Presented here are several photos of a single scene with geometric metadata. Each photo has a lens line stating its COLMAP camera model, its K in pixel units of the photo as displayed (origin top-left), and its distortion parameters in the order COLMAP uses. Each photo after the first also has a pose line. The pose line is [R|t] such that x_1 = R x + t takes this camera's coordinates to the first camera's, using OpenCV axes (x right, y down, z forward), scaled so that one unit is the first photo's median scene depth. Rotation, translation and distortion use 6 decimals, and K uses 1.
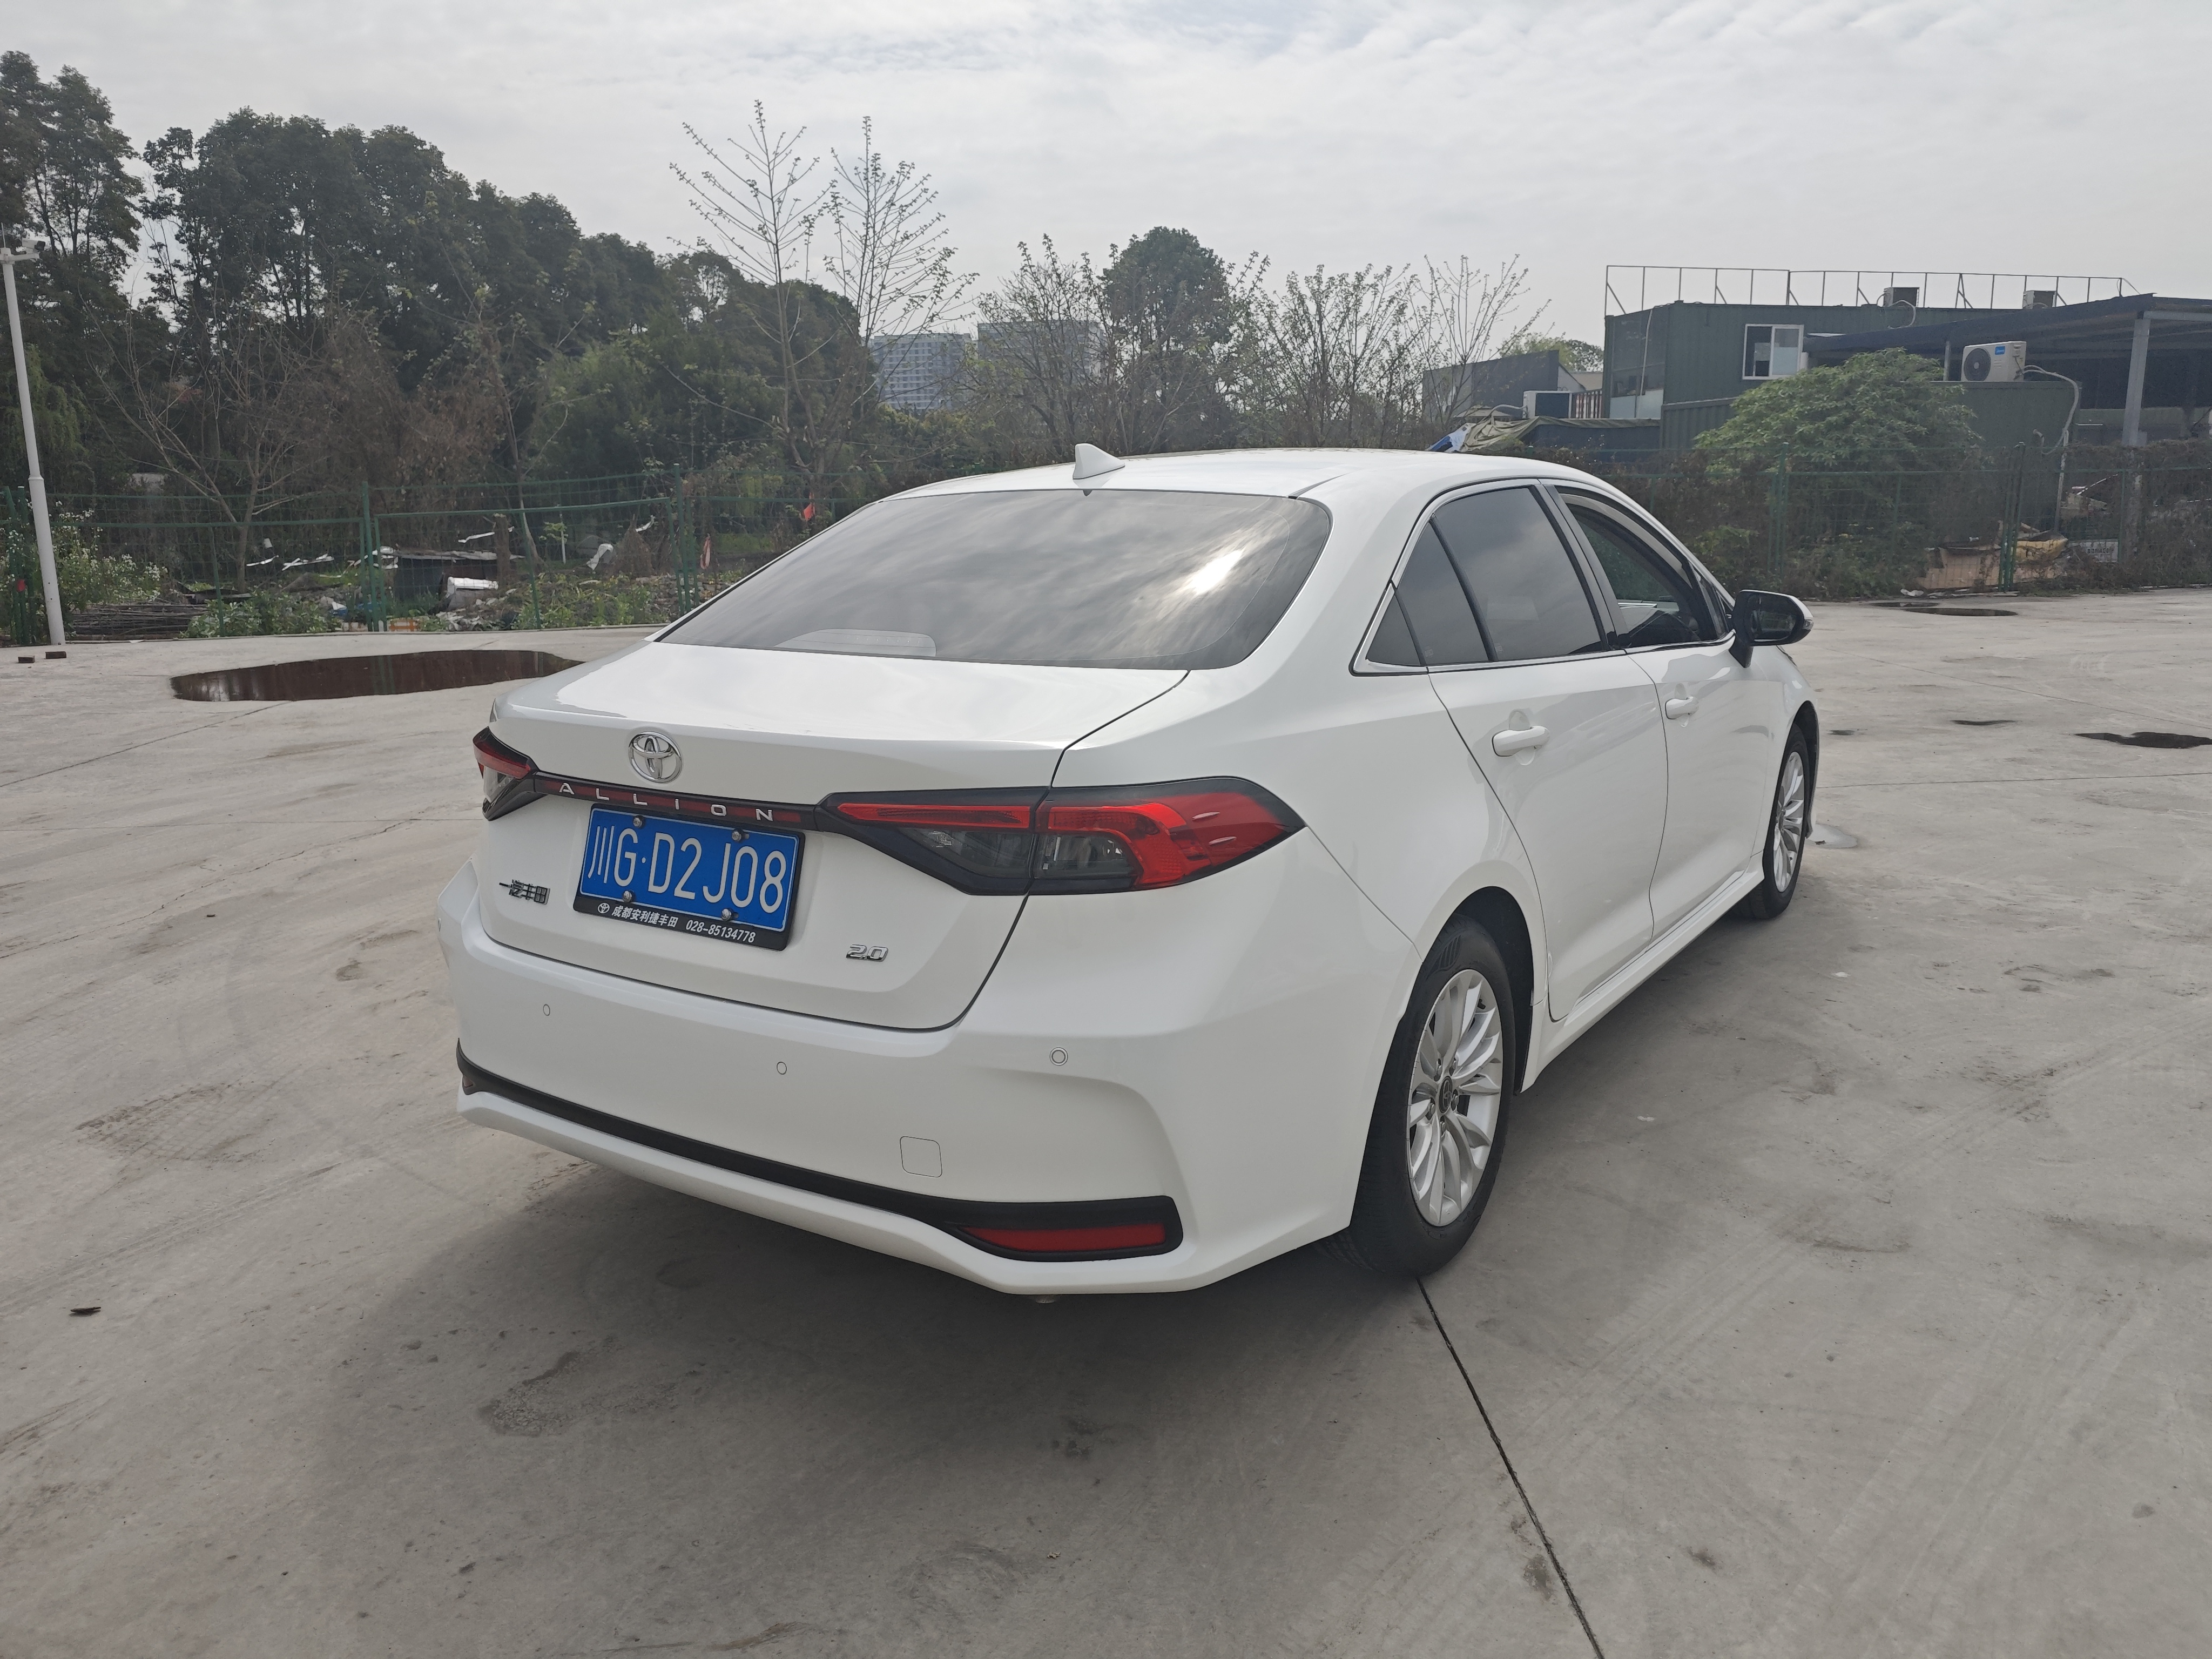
lens RADIAL K [[1606.9, 0, 1123.4], [0, 1606.9, 813.7], [0, 0, 1]] dist [0.016283, -0.019374]
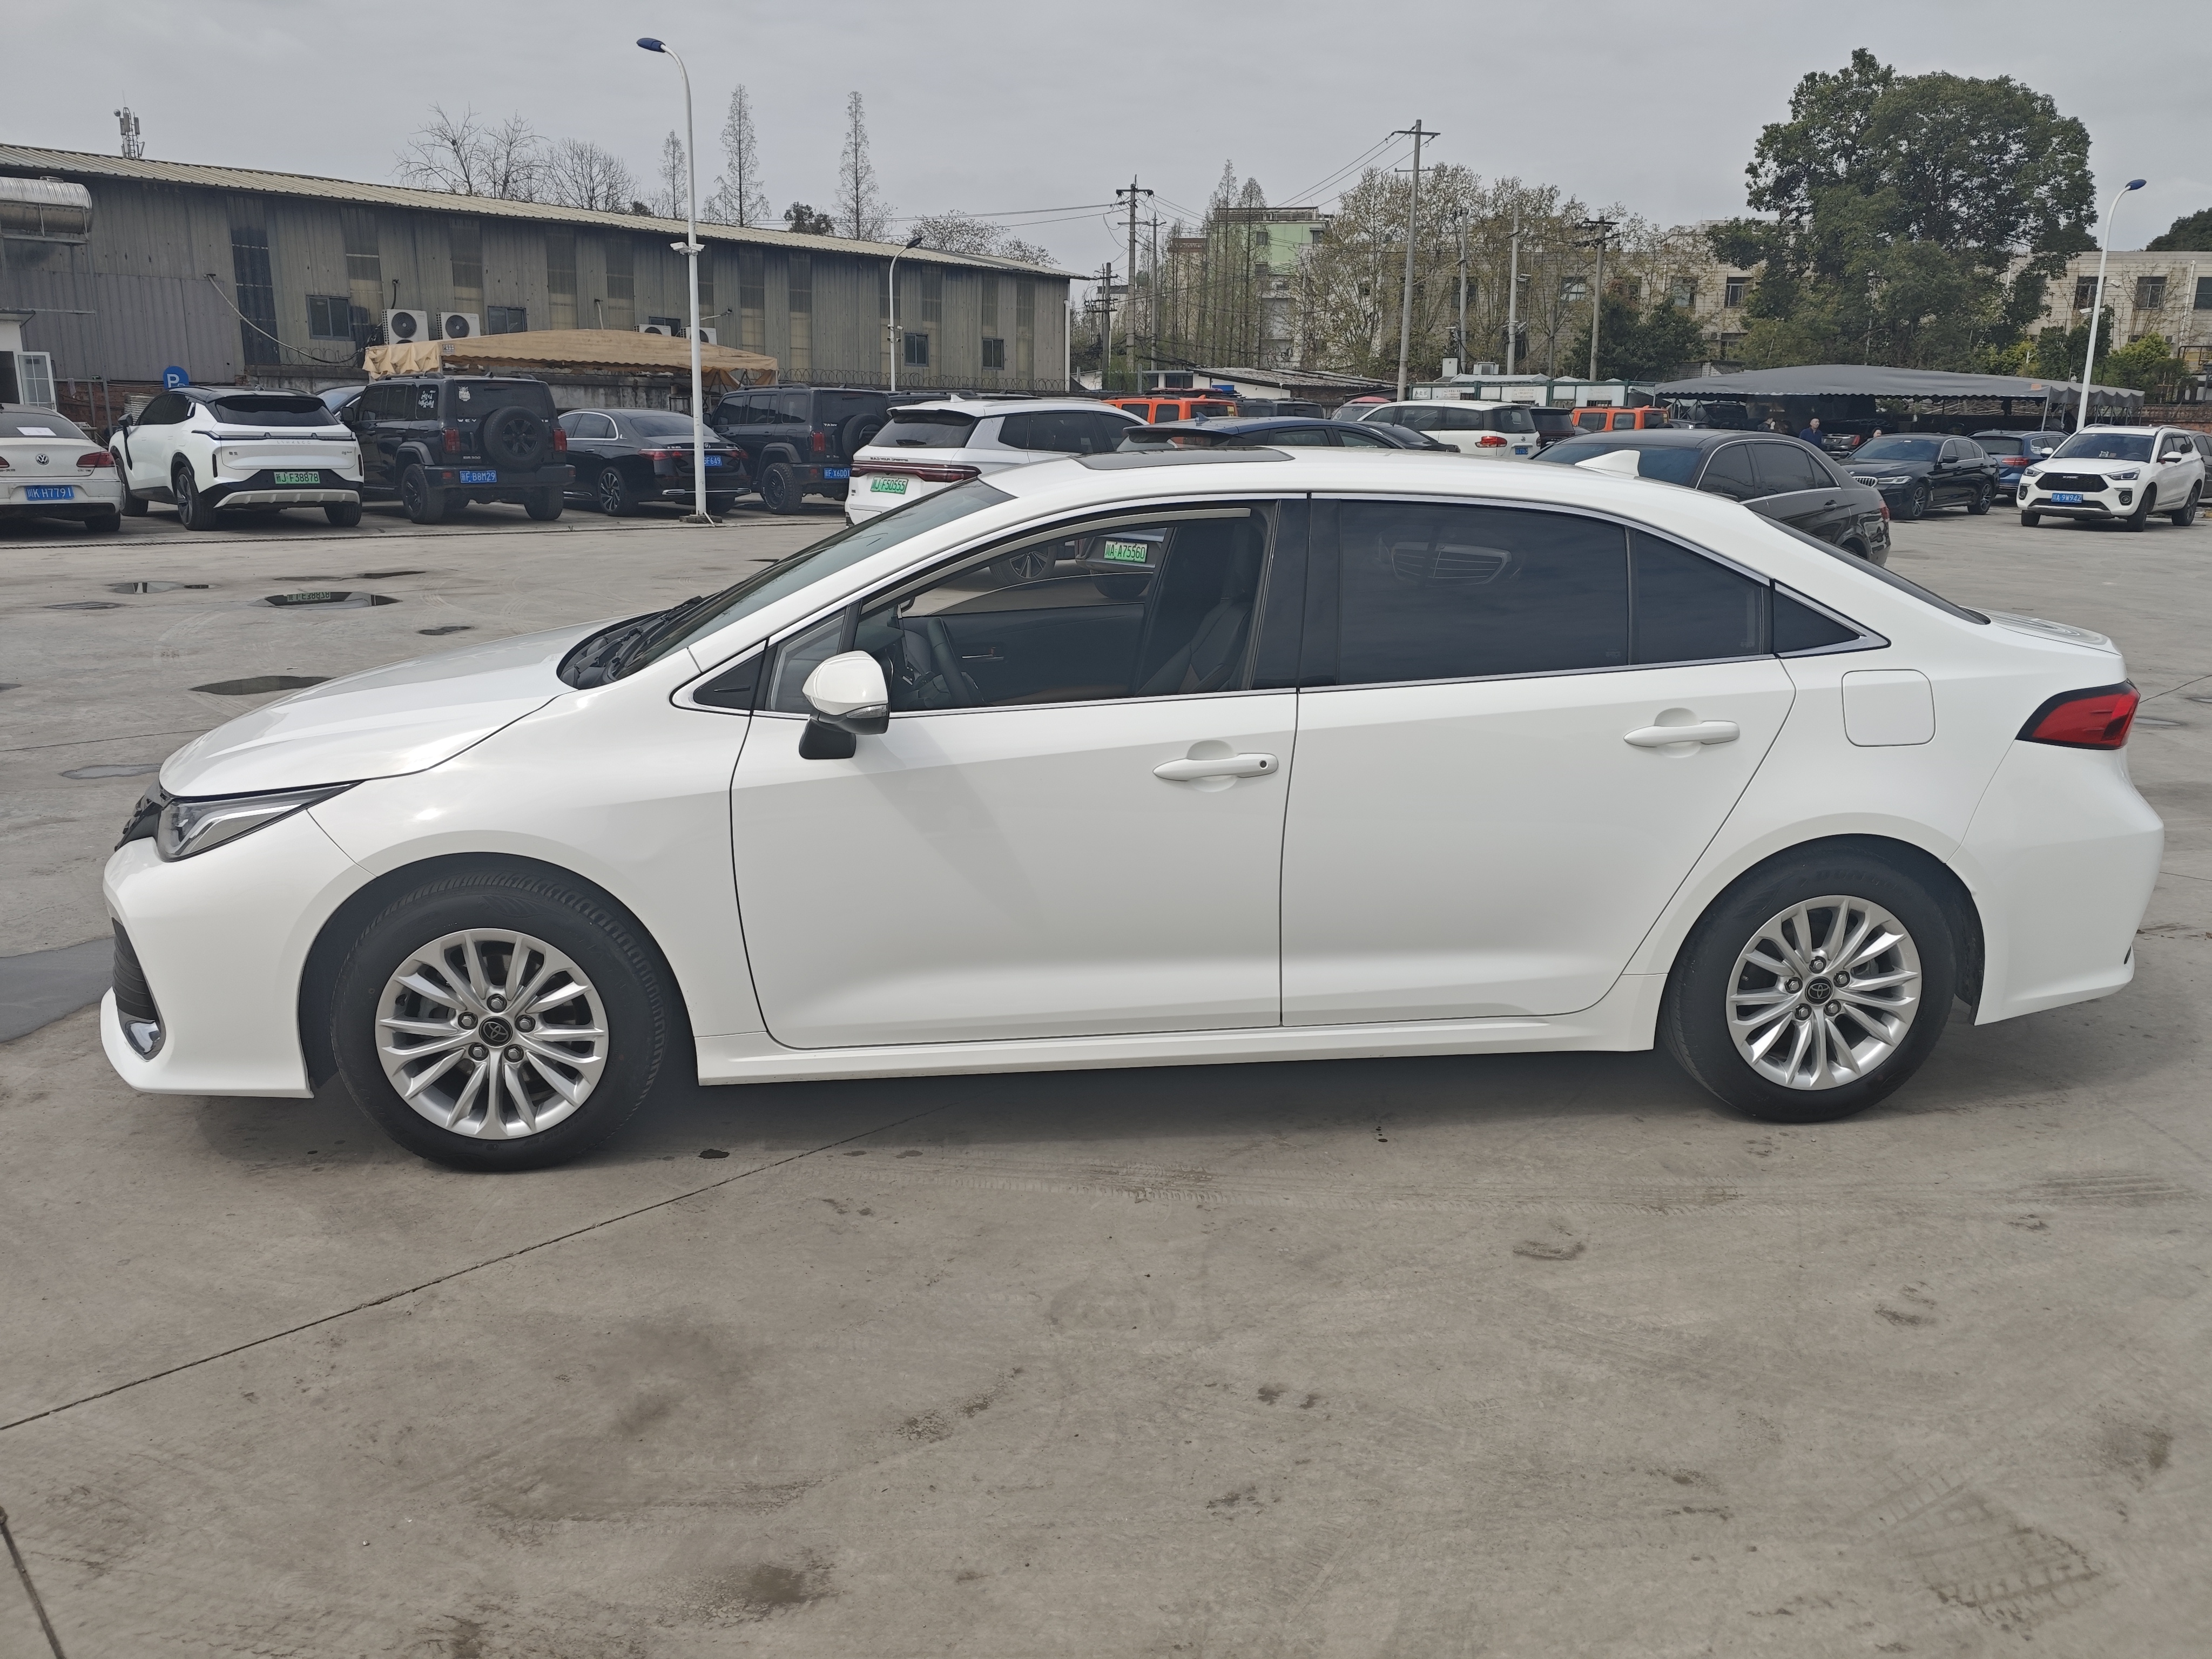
lens RADIAL K [[1606.9, 0, 1116.8], [0, 1606.9, 816.4], [0, 0, 1]] dist [0.016283, -0.019374]
pose [[-0.642881, -0.180774, 0.744329, -0.139525], [0.143603, 0.926075, 0.348945, -0.084981], [-0.752385, 0.331218, -0.569396, 0.389505]]
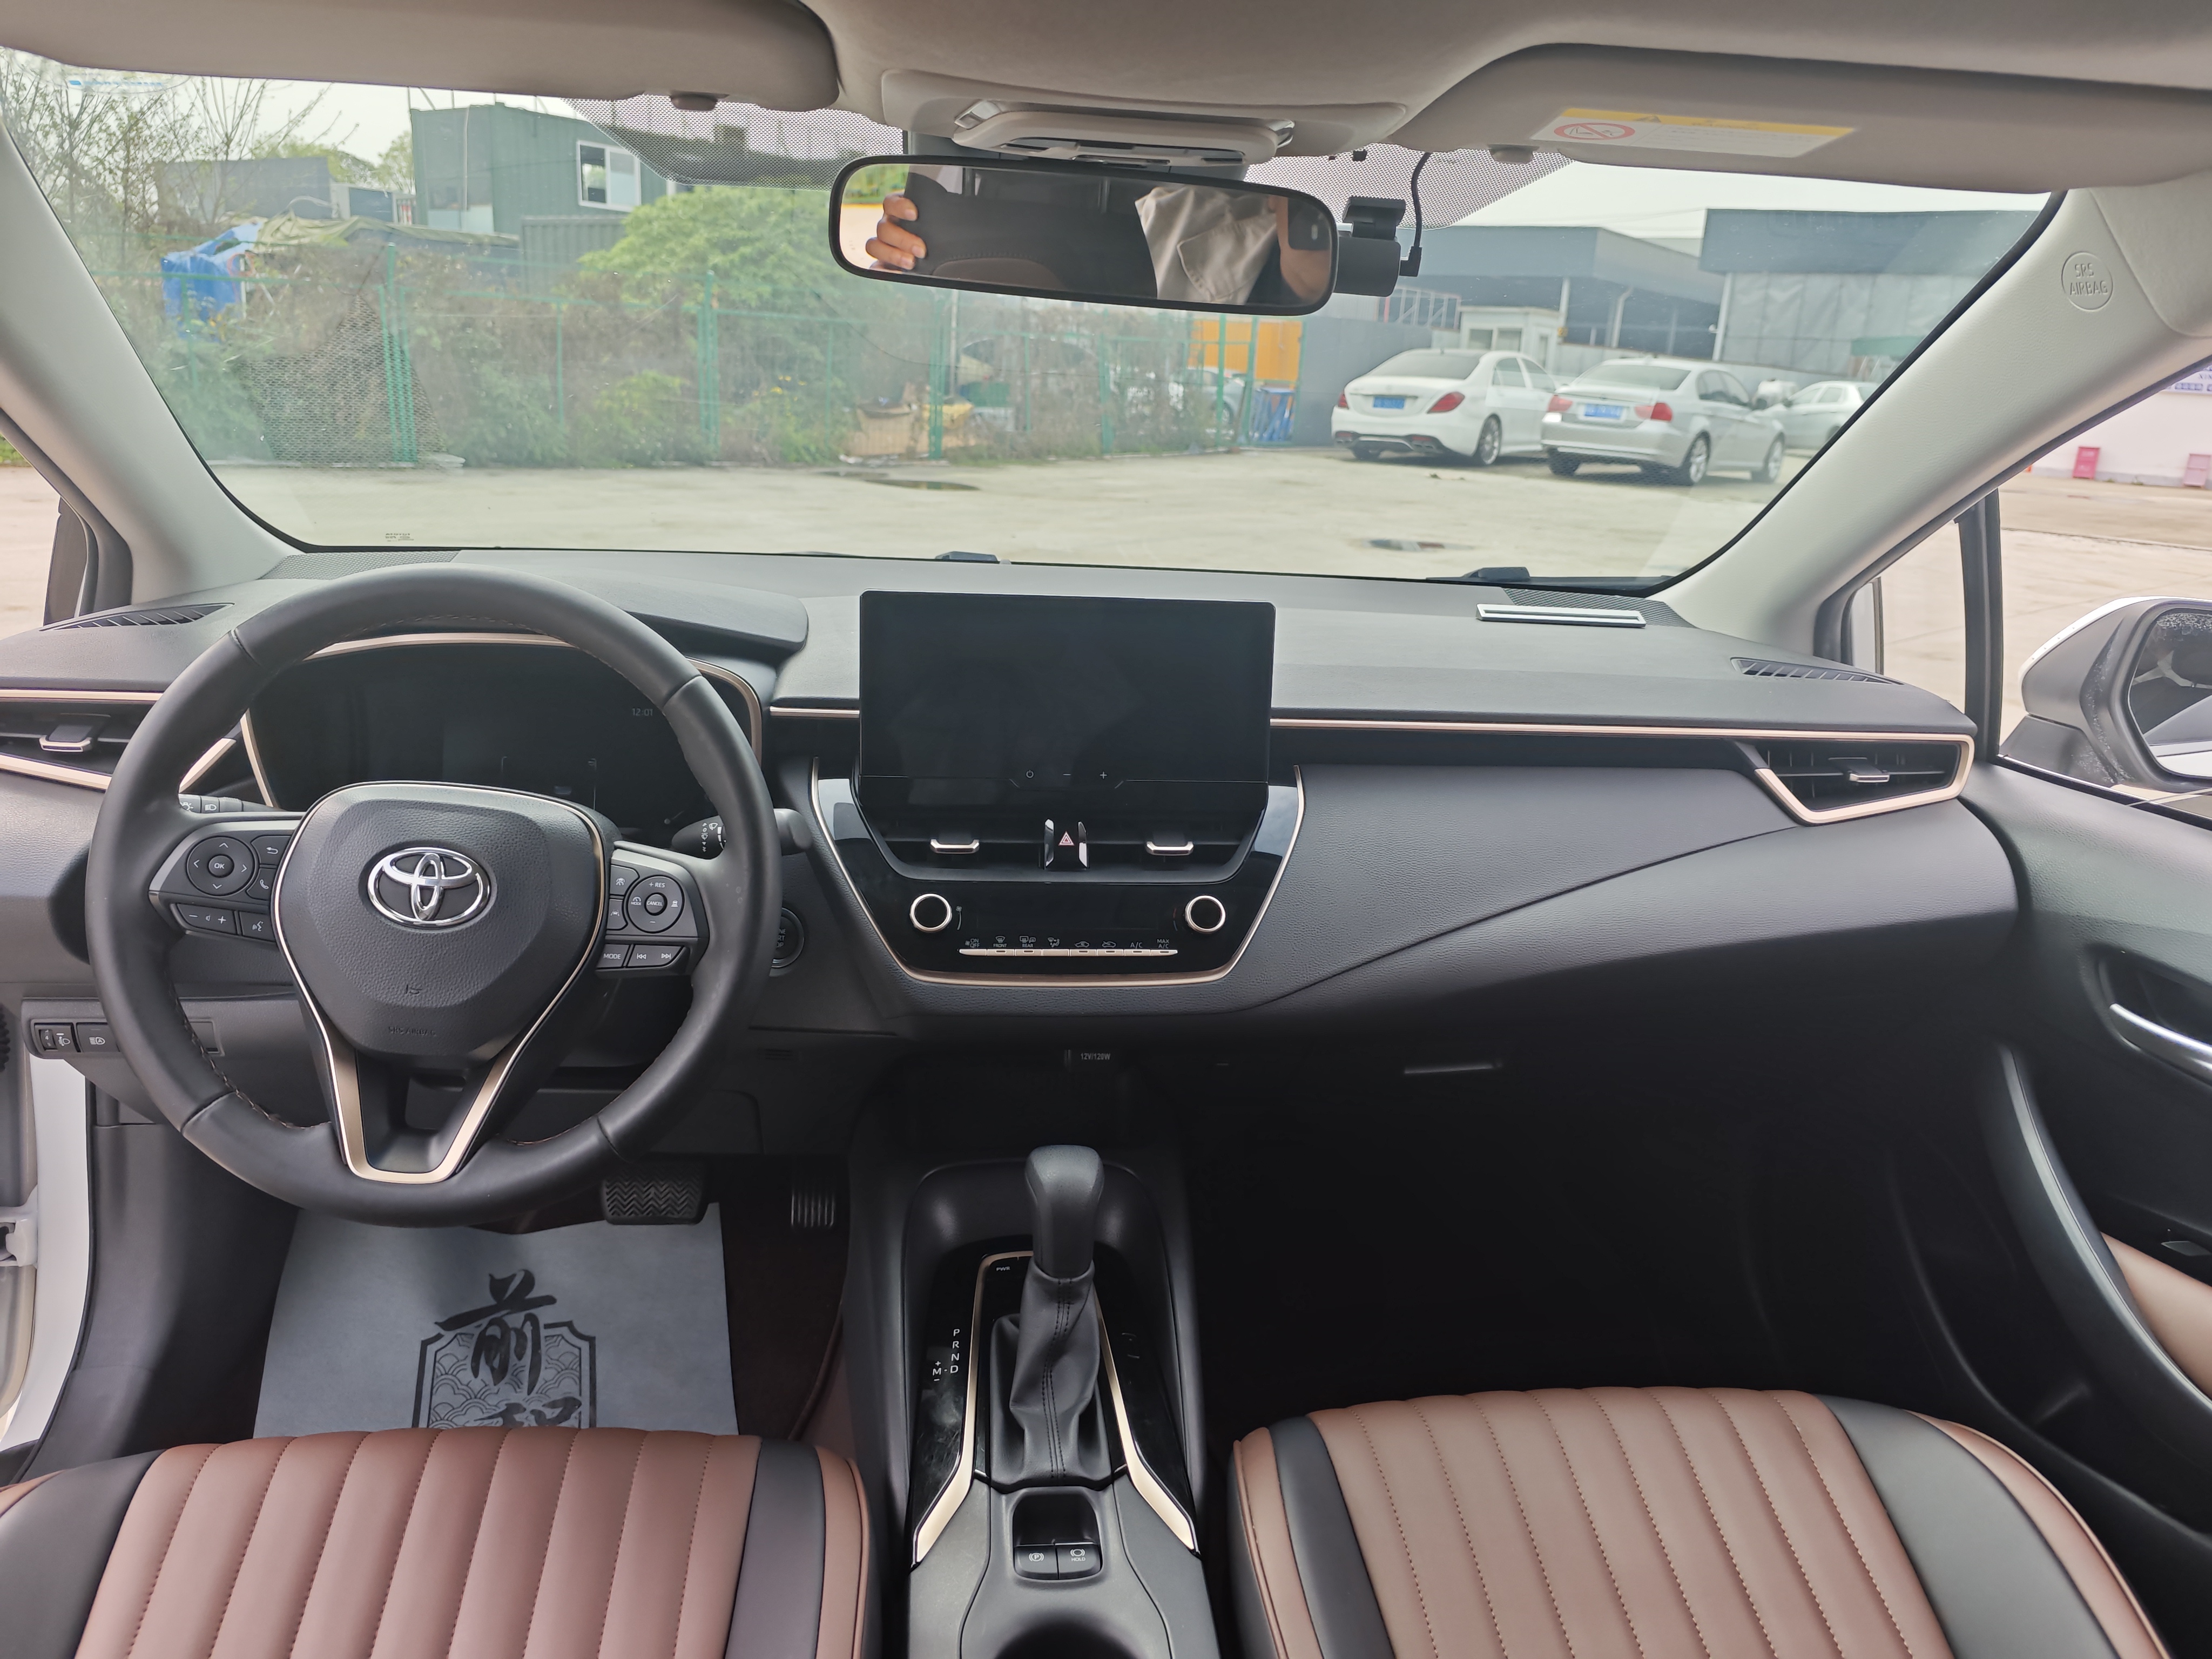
lens RADIAL K [[1606.9, 0, 1080.6], [0, 1606.9, 803.9], [0, 0, 1]] dist [0.016283, -0.019374]
pose [[0.776119, -0.115017, 0.620009, 0.015128], [0.061529, 0.992346, 0.107067, -0.036418], [-0.627578, -0.044948, 0.777255, 0.226392]]
